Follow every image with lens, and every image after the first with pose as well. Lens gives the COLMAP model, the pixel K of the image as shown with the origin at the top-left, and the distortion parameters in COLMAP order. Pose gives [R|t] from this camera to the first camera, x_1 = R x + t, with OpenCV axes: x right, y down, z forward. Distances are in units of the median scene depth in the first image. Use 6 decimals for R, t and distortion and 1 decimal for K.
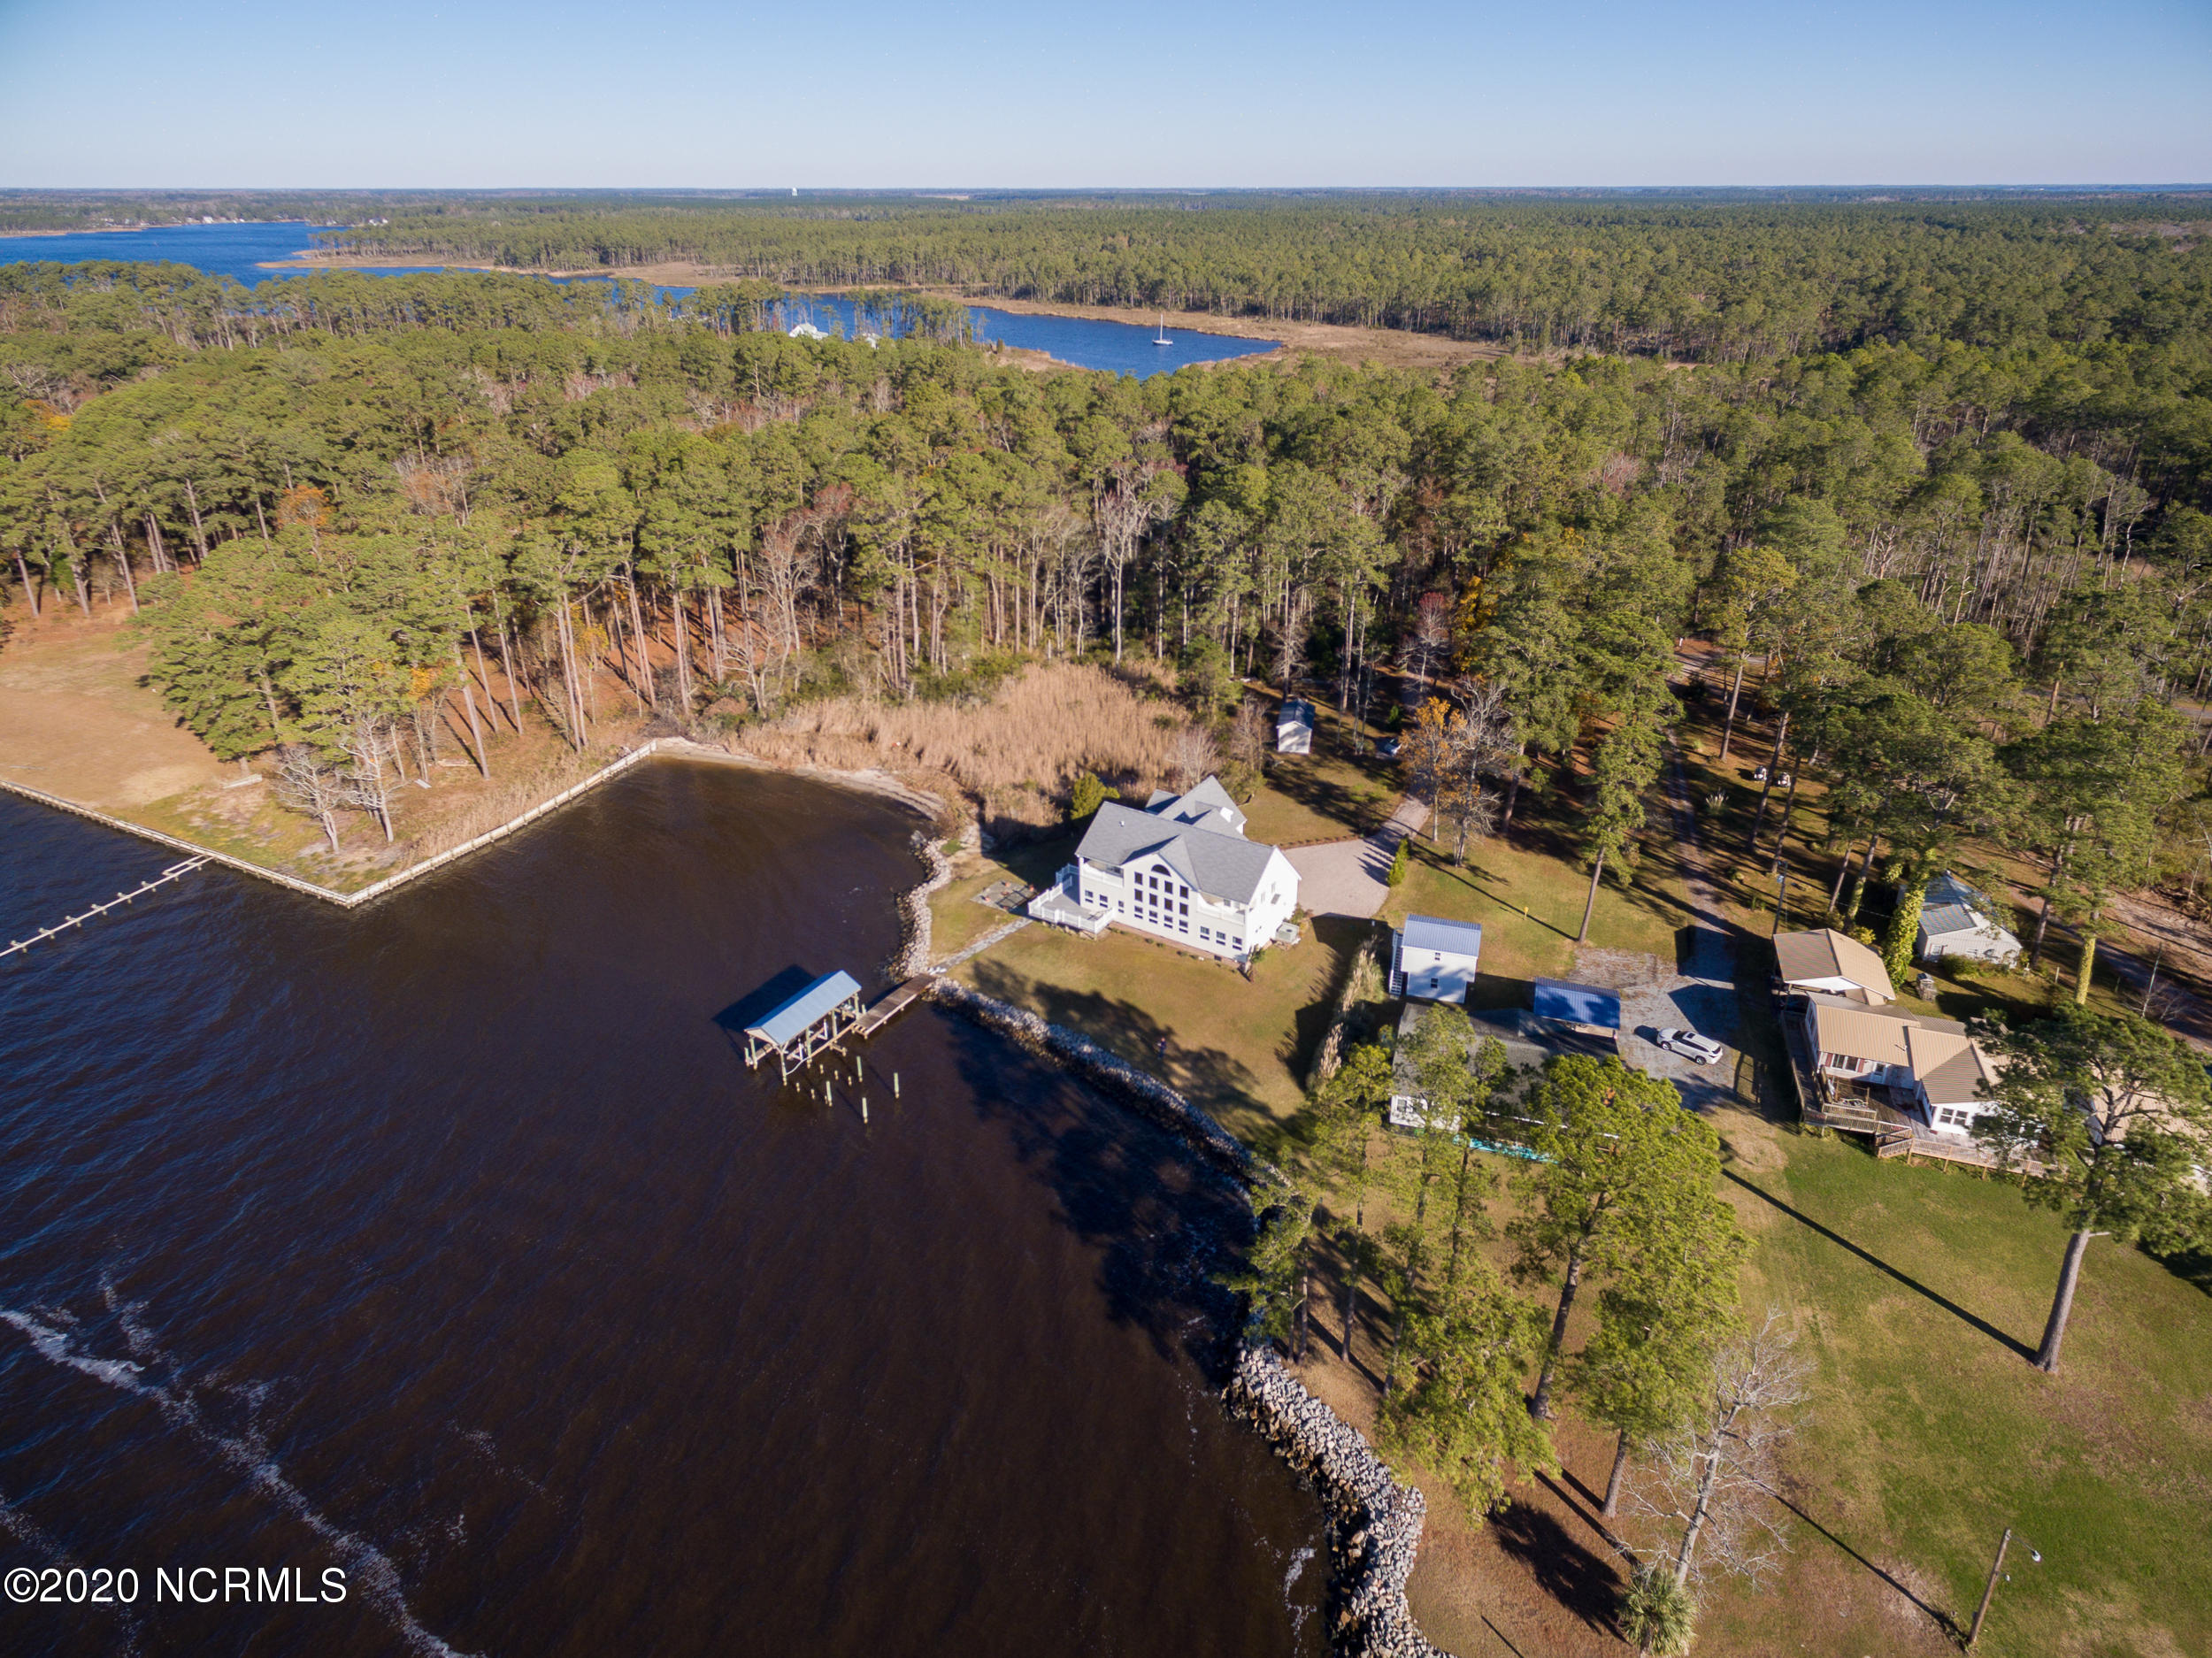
lens RADIAL K [[1258.4, 0, 1111.2], [0, 1258.4, 793.2], [0, 0, 1]] dist [0.008180, 0.001735]
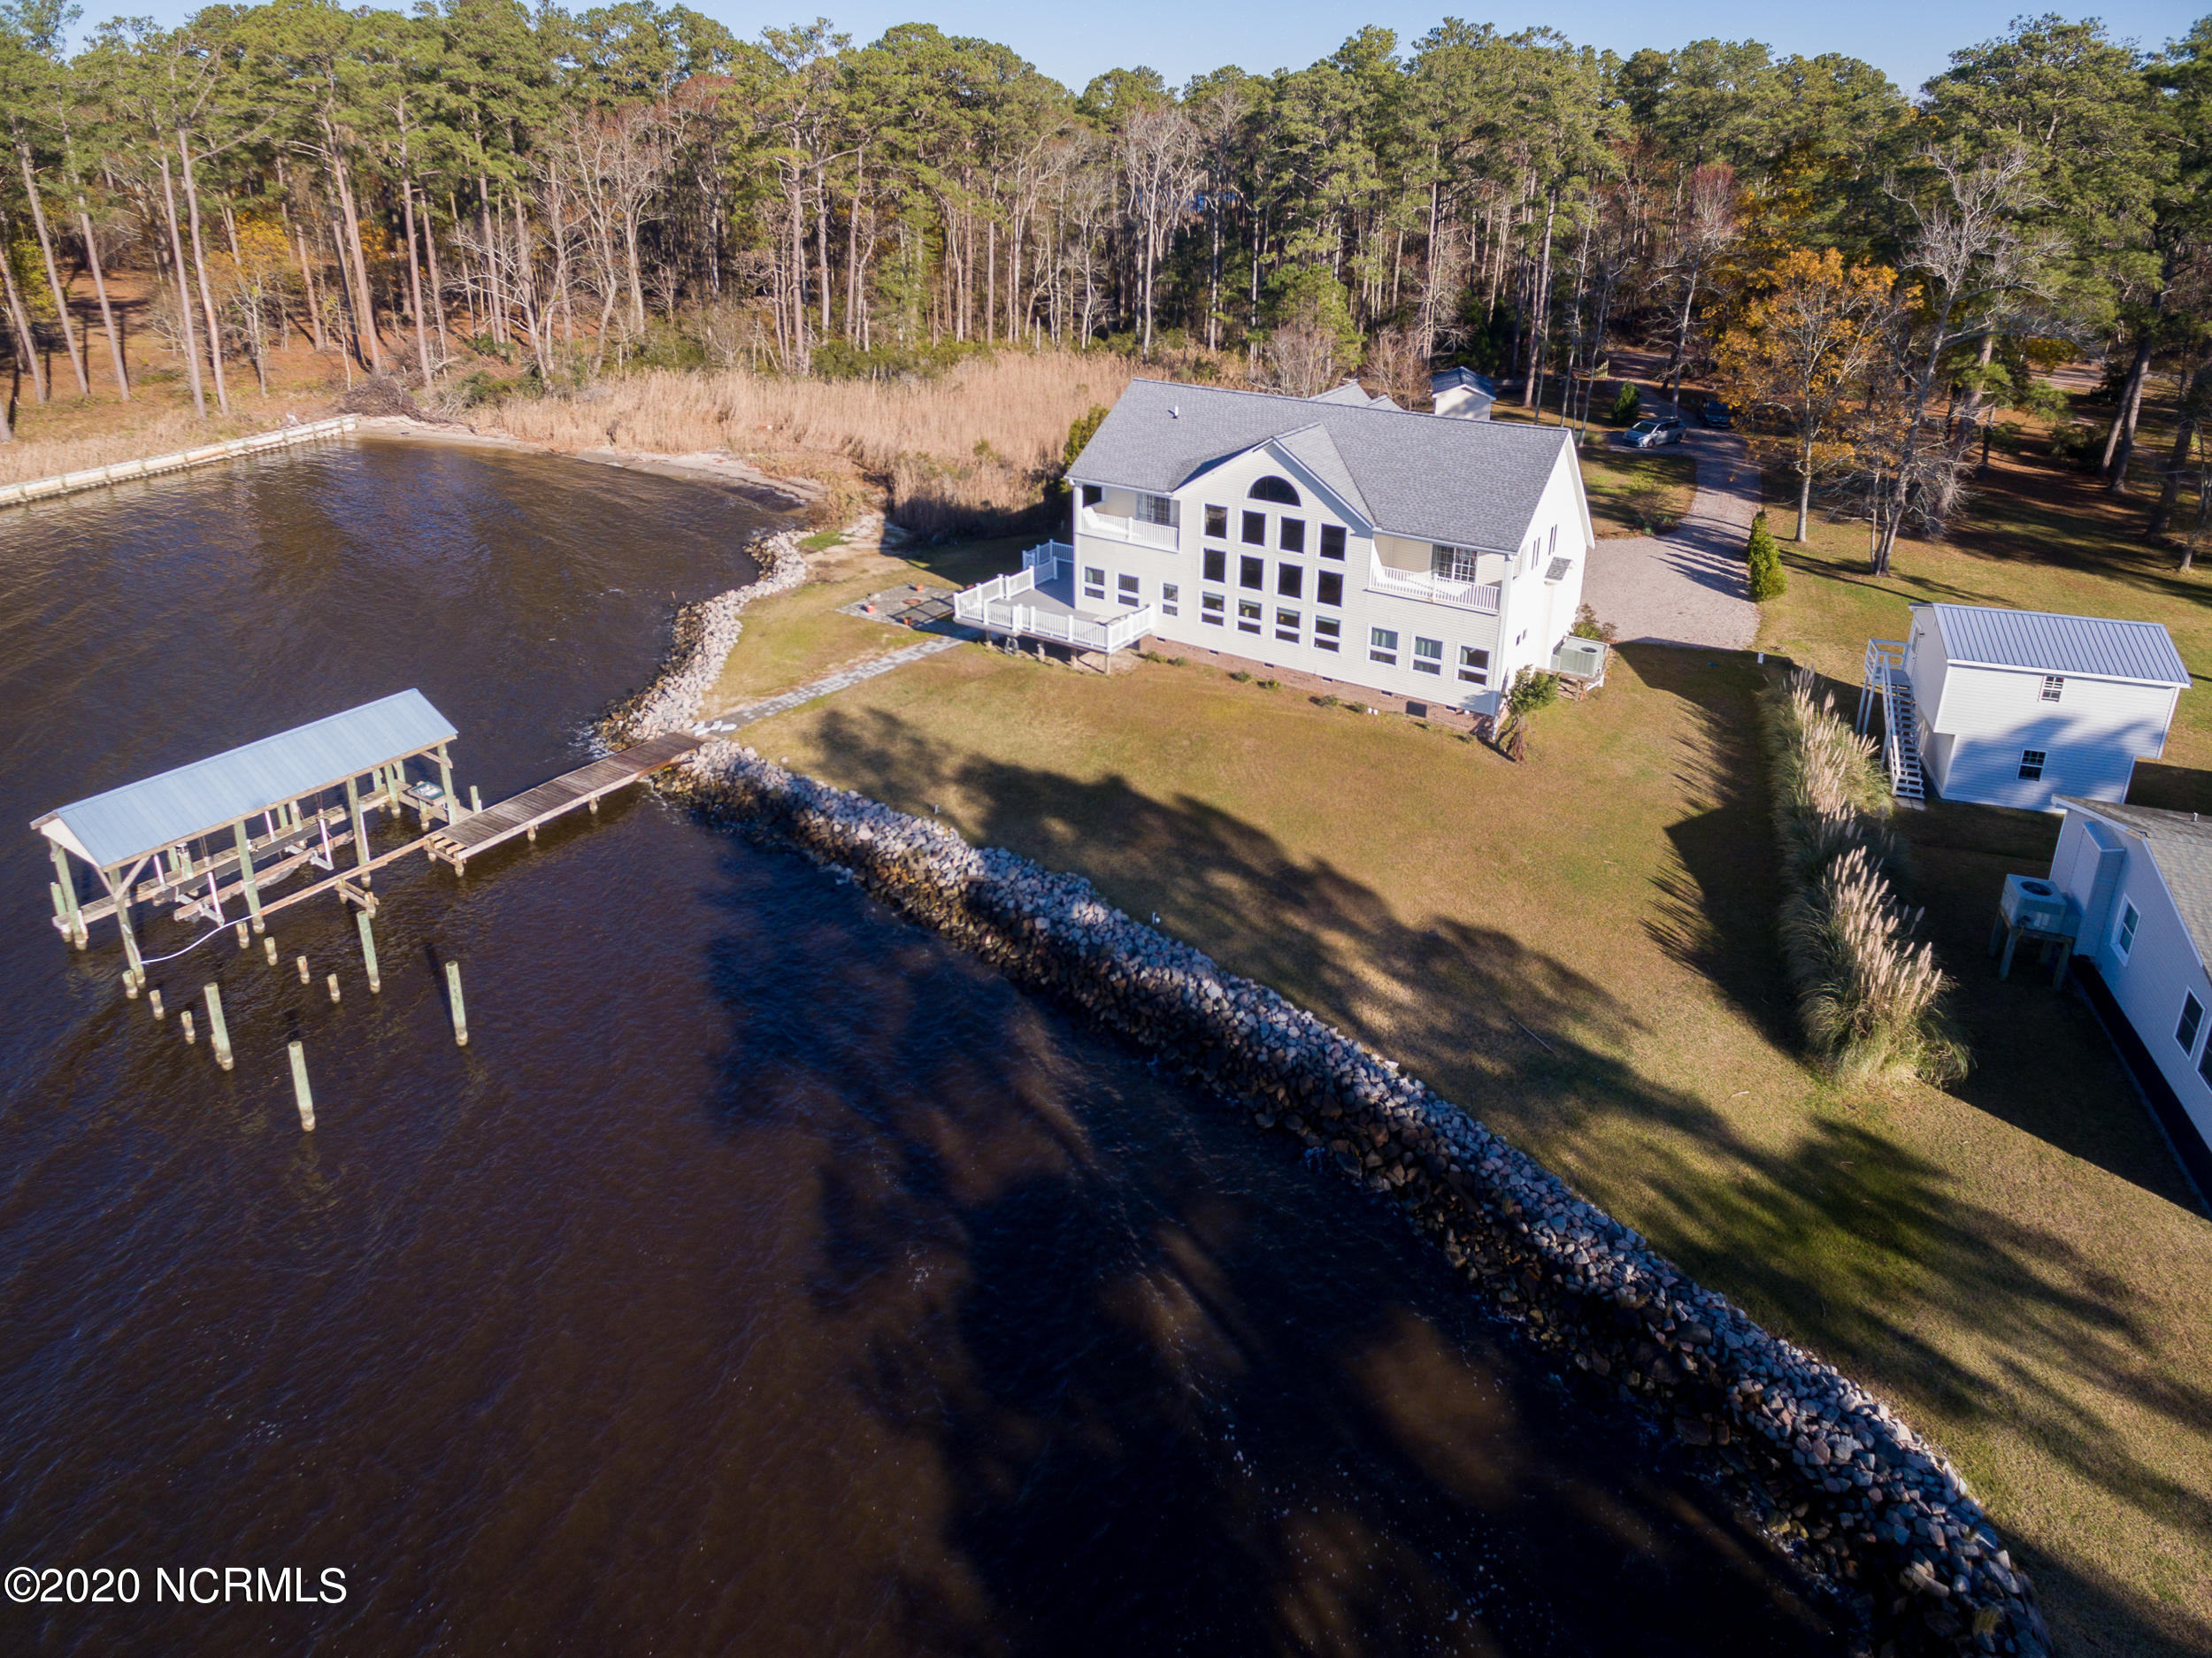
lens RADIAL K [[1389.4, 0, 1060.6], [0, 1389.4, 624.7], [0, 0, 1]] dist [0.001174, 0.004213]
pose [[0.998932, 0.010647, -0.044969, -0.007644], [-0.013458, 0.997943, -0.062674, 0.123313], [0.044209, 0.063212, 0.997020, 0.515644]]
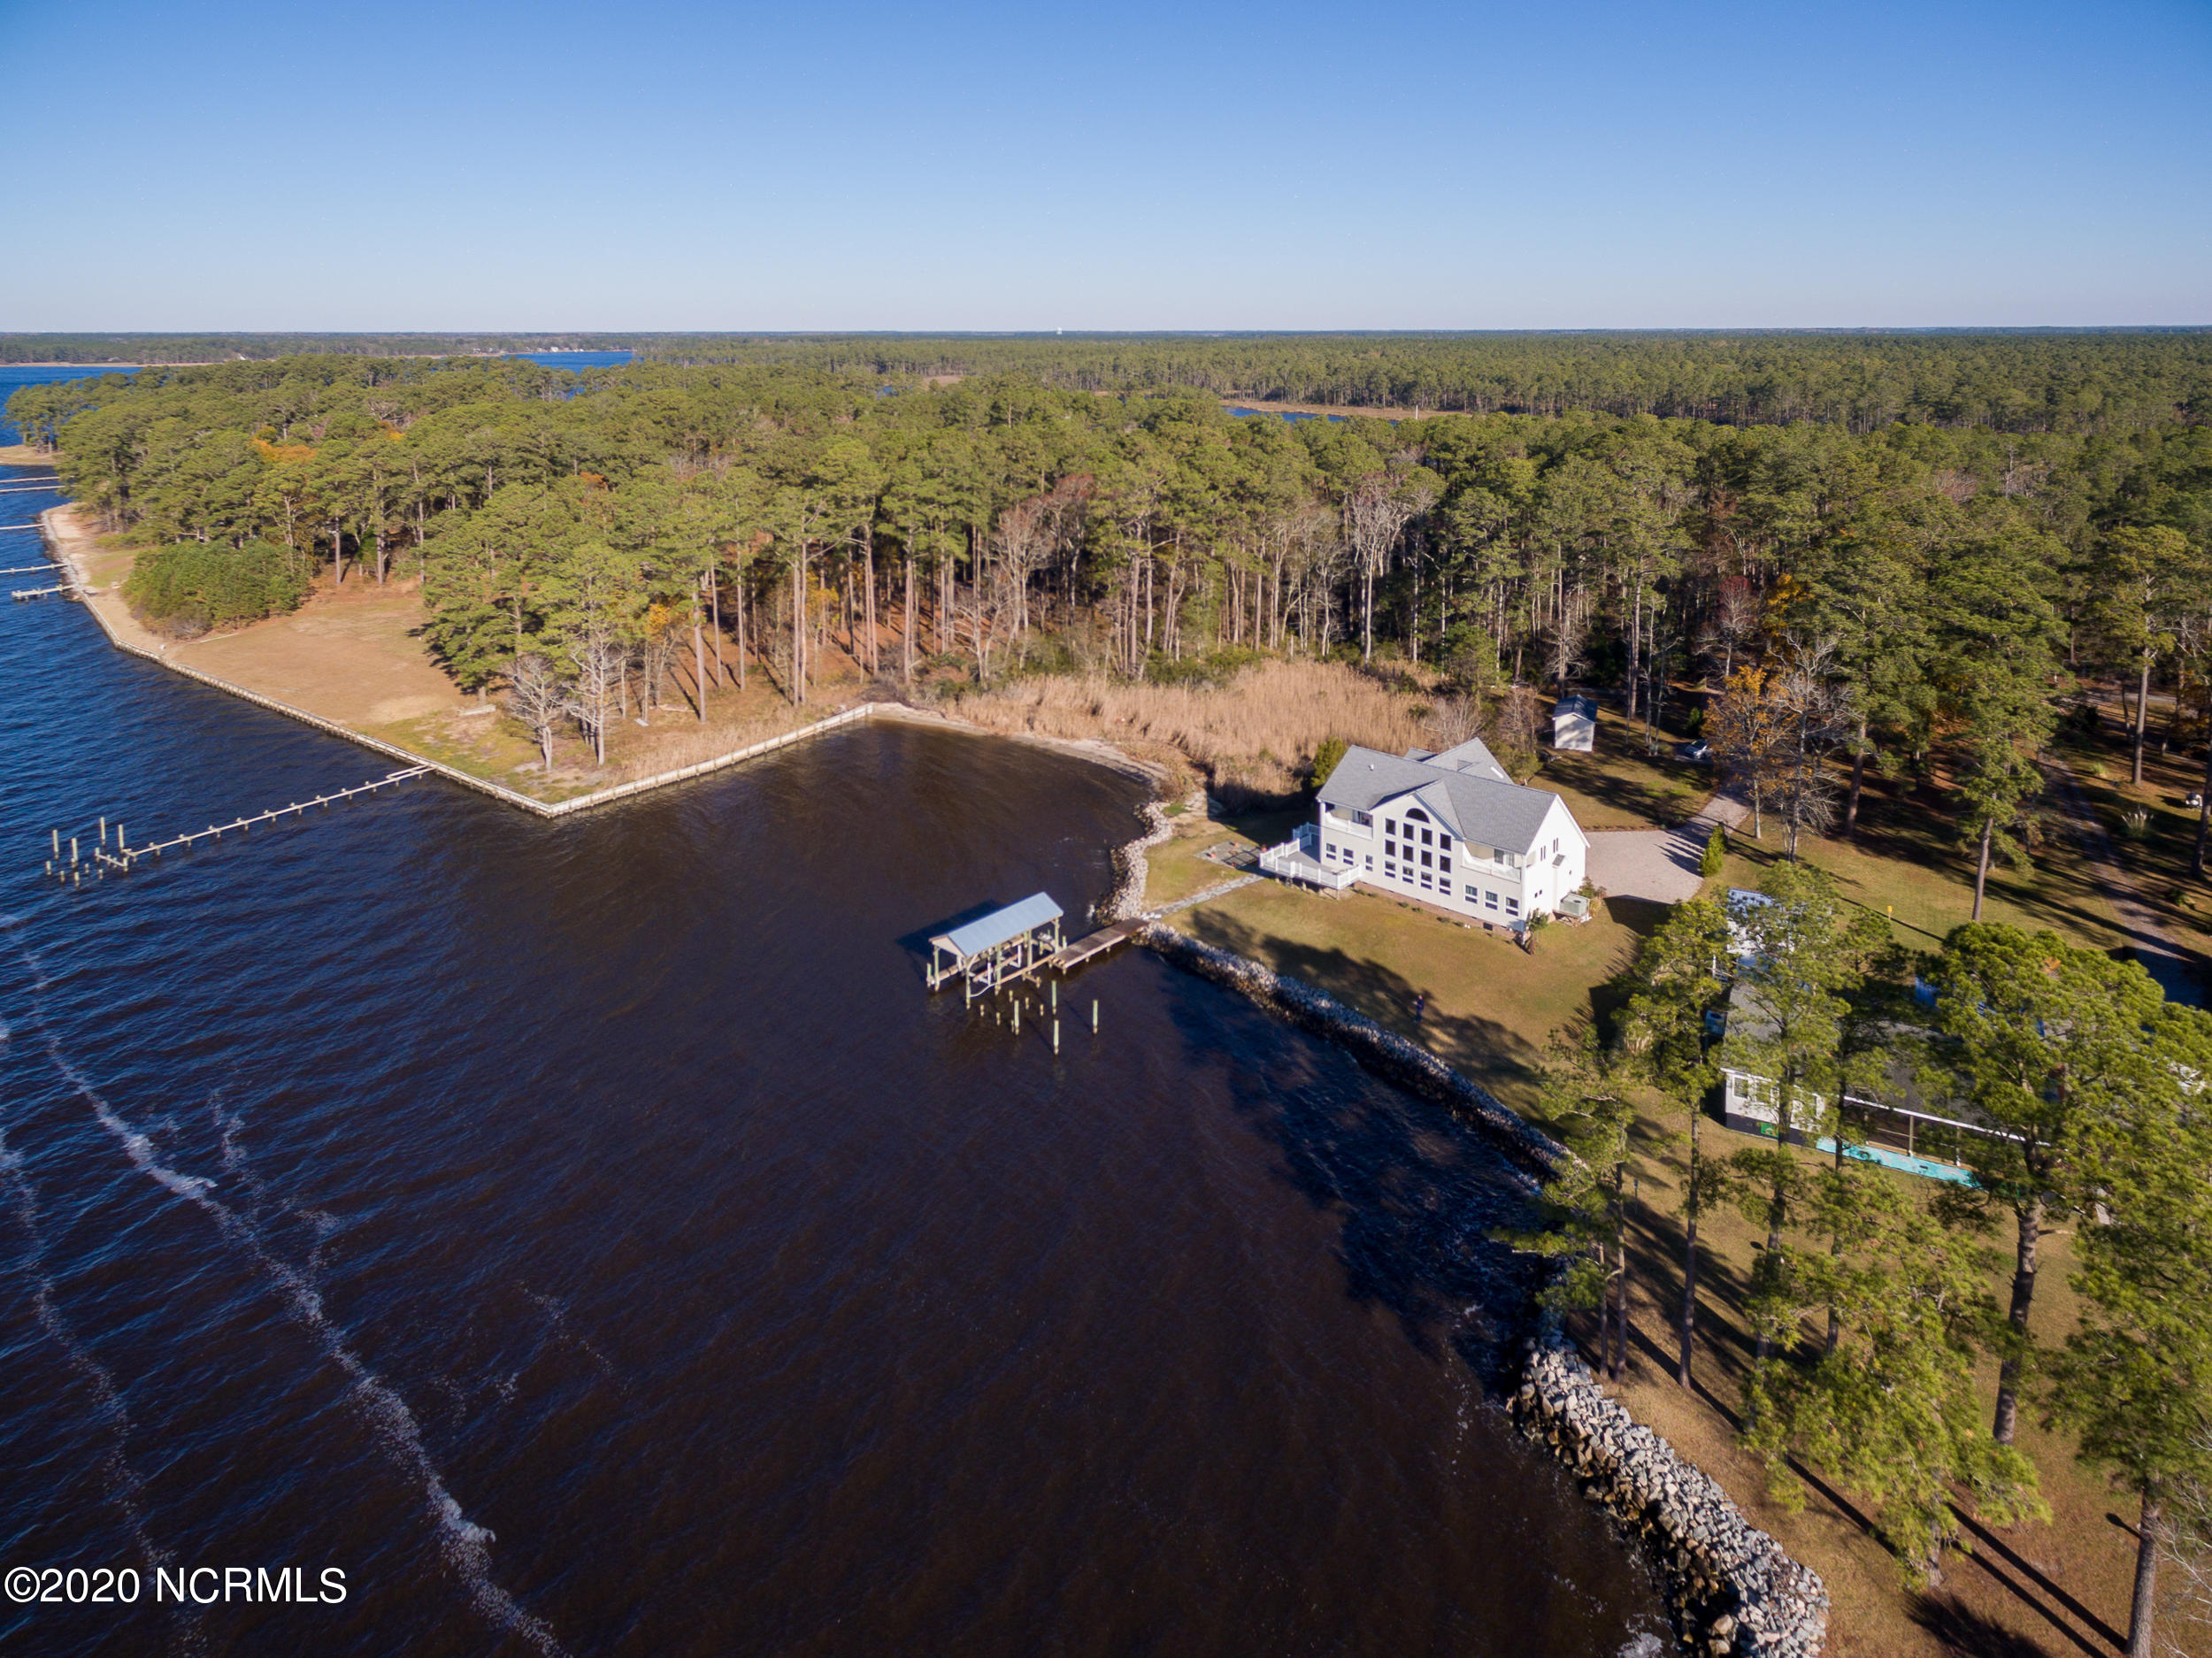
lens RADIAL K [[1335.1, 0, 1111.7], [0, 1335.1, 516.3], [0, 0, 1]] dist [0.006069, 0.004012]
pose [[0.982928, 0.017200, -0.183186, -0.001694], [-0.068530, 0.958207, -0.277745, 0.123430], [0.170752, 0.285557, 0.943027, 0.050223]]
